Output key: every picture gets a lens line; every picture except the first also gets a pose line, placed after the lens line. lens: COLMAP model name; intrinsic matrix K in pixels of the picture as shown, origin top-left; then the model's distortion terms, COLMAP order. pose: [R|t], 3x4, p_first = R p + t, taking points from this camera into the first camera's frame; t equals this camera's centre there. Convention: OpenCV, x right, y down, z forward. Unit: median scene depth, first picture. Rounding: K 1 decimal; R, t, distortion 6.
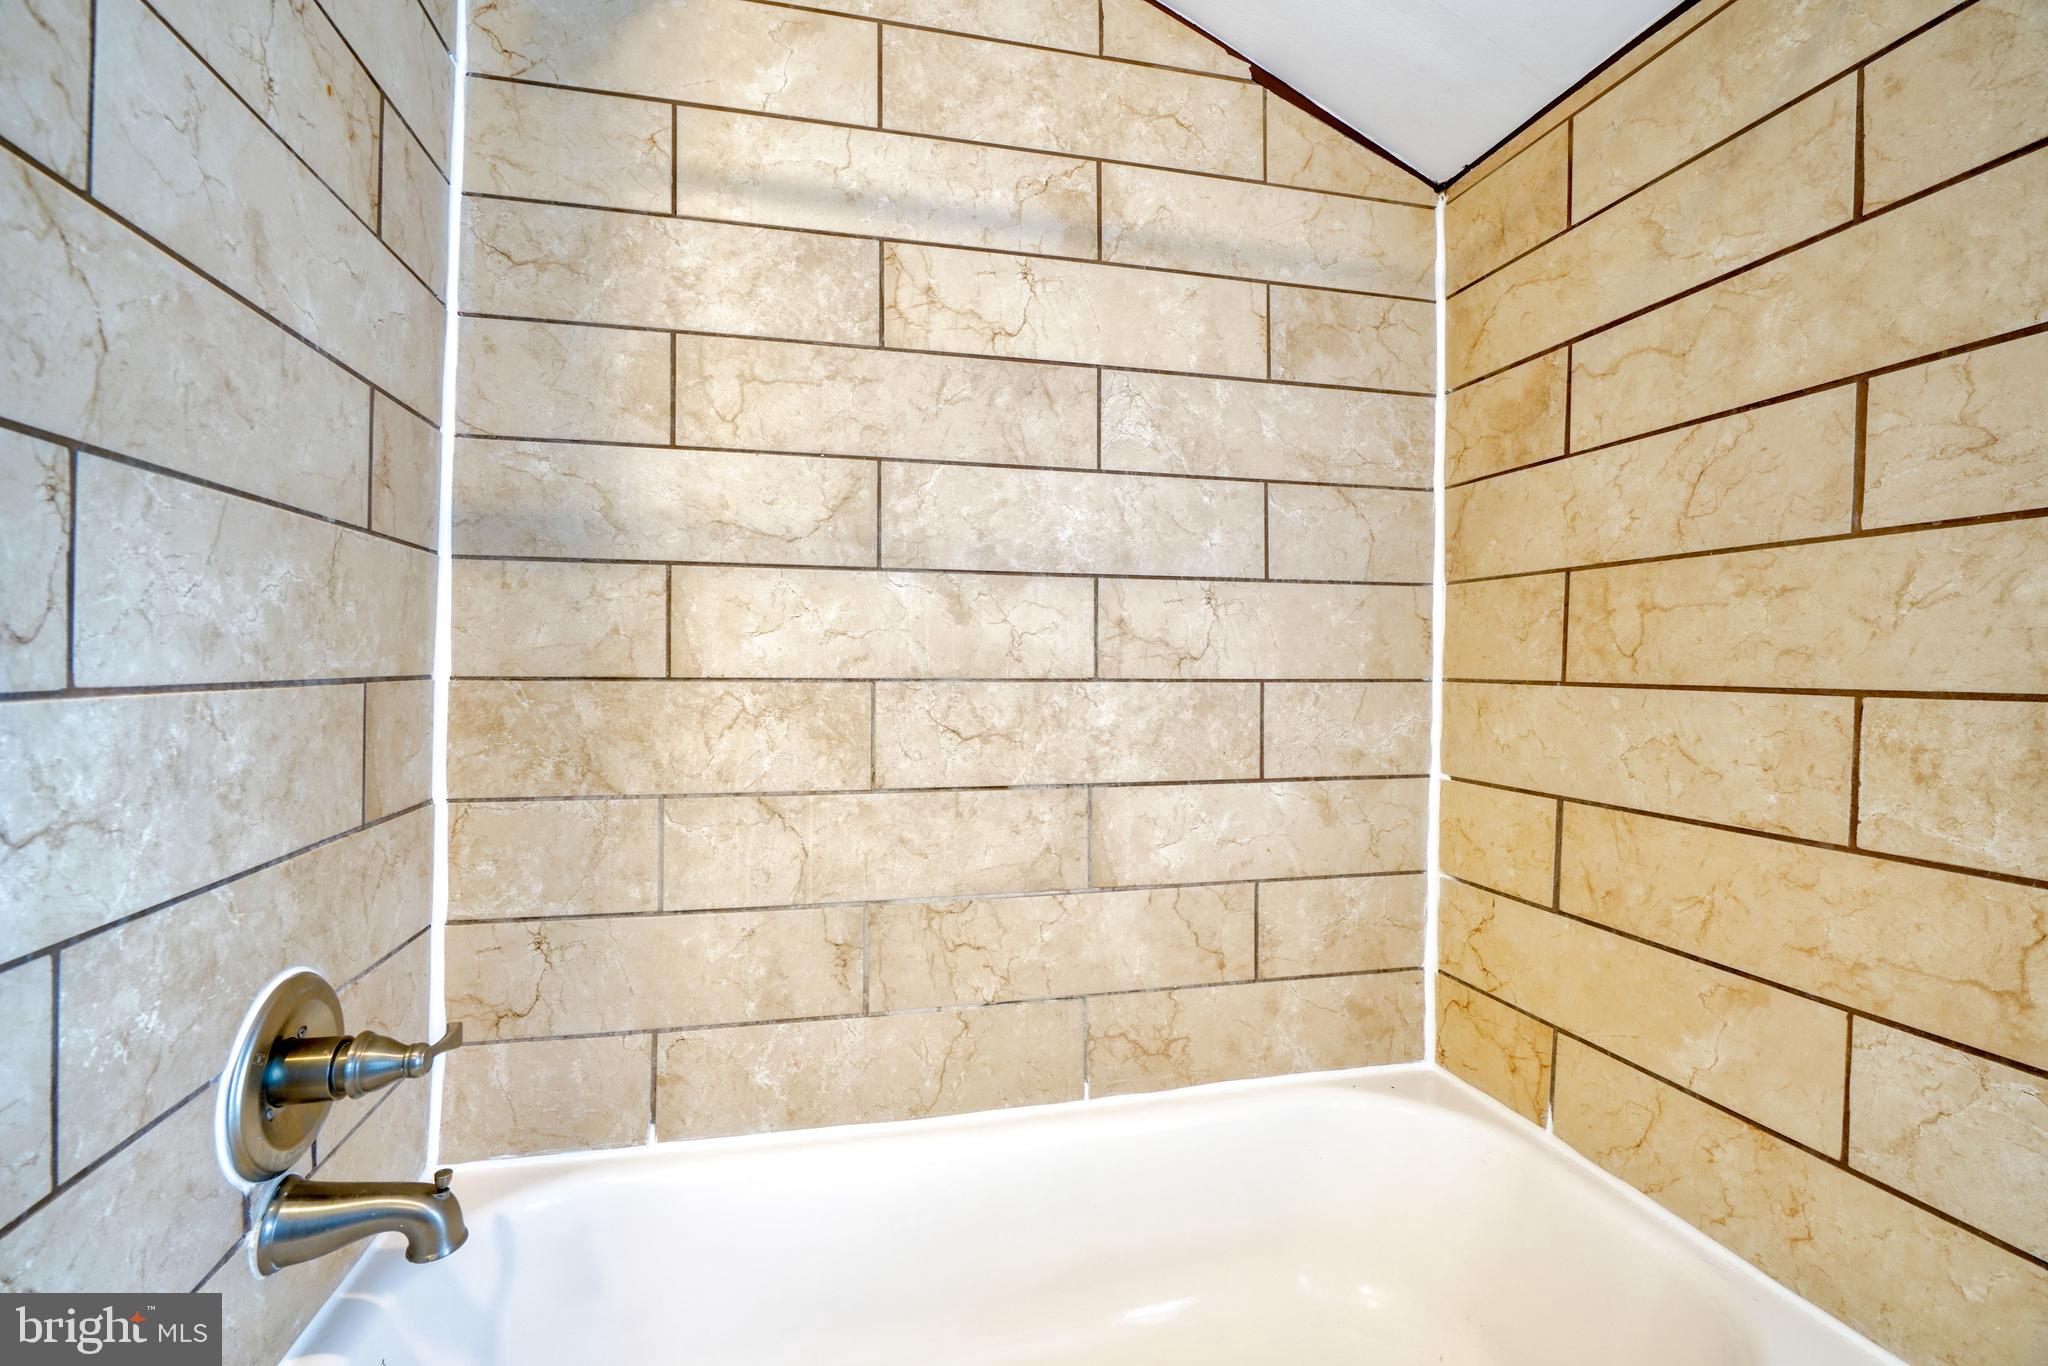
lens RADIAL K [[922.0, 0, 1006.3], [0, 922.0, 684.5], [0, 0, 1]] dist [-0.014920, 0.003467]
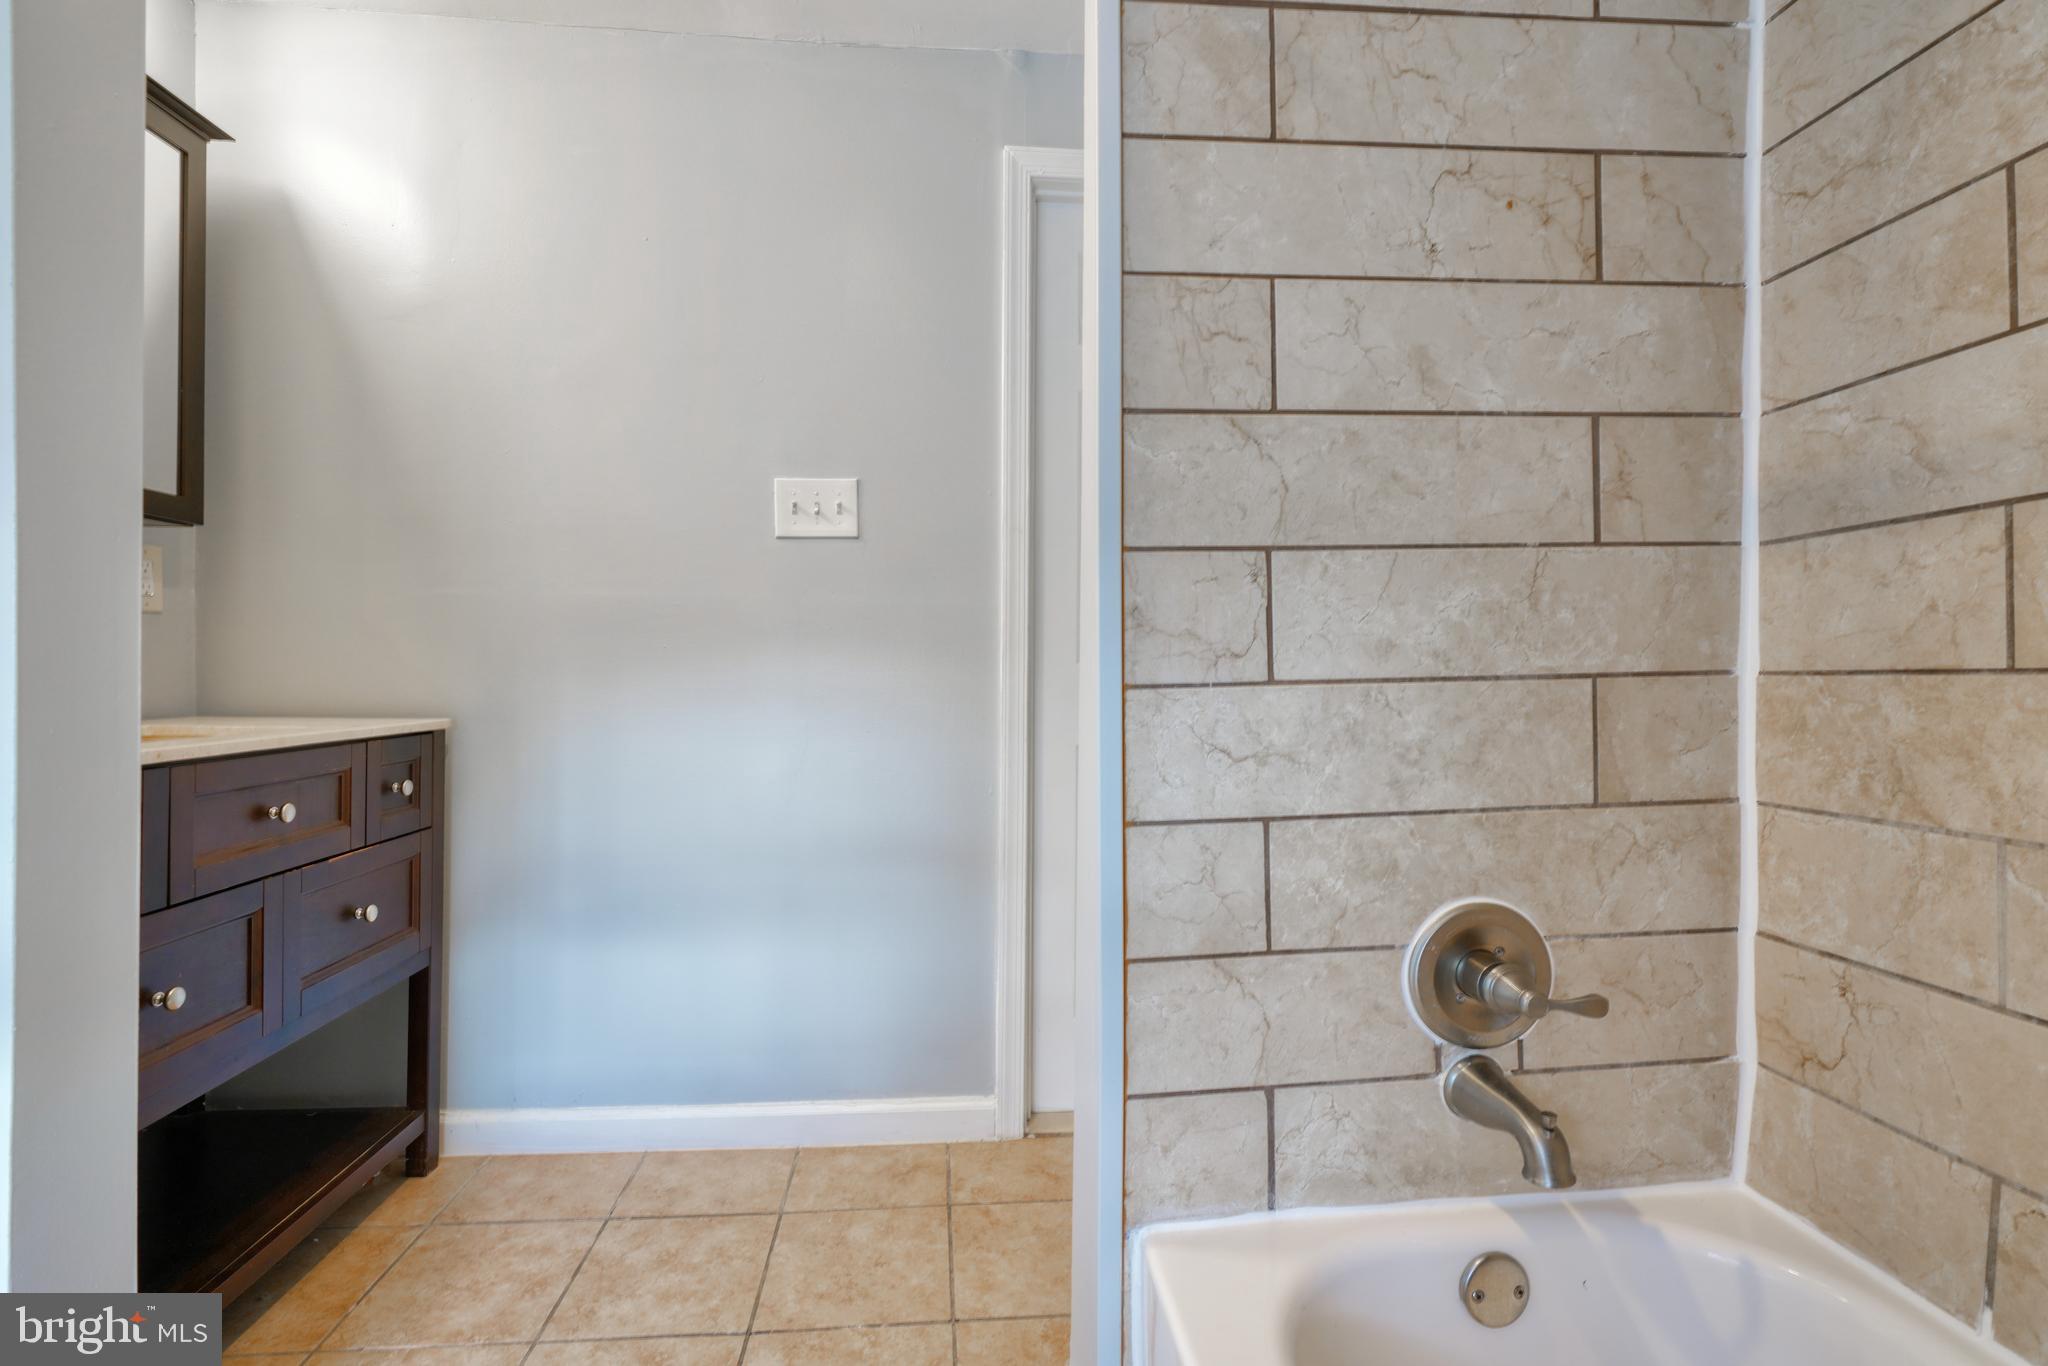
lens RADIAL K [[922.0, 0, 1006.4], [0, 922.0, 674.9], [0, 0, 1]] dist [-0.014920, 0.003467]
pose [[-0.174479, -0.010235, -0.984608, 0.450653], [-0.003195, 0.999947, -0.009828, 0.006239], [0.984656, 0.001431, -0.174502, 0.399687]]
